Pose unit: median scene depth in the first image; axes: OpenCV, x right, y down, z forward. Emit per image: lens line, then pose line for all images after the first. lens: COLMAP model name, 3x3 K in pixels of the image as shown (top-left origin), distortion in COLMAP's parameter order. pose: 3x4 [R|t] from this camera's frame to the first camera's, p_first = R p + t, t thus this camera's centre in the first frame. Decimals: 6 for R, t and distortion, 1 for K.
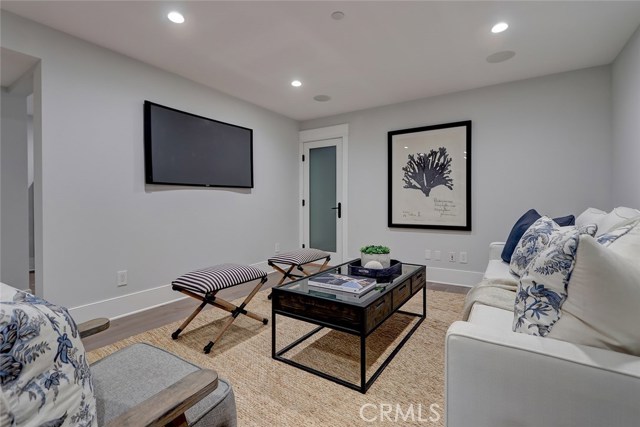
lens RADIAL K [[295.1, 0, 312.0], [0, 295.1, 206.3], [0, 0, 1]] dist [-0.003168, -0.000871]
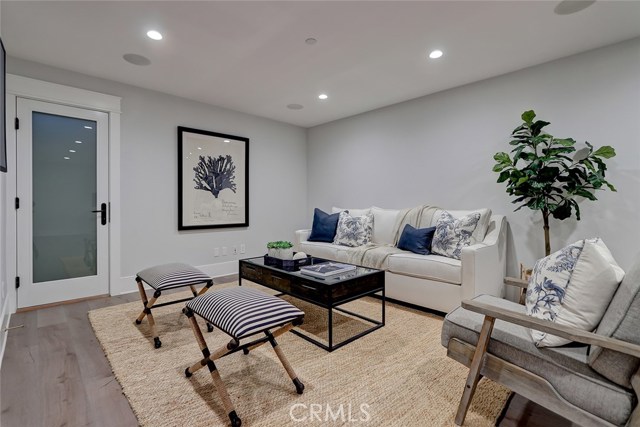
lens RADIAL K [[295.1, 0, 320.9], [0, 295.1, 207.9], [0, 0, 1]] dist [-0.003168, -0.000871]
pose [[0.219225, -0.011451, 0.975607, -0.567166], [0.009814, 0.999906, 0.009531, -0.003892], [-0.975625, 0.007485, 0.219317, 0.390868]]
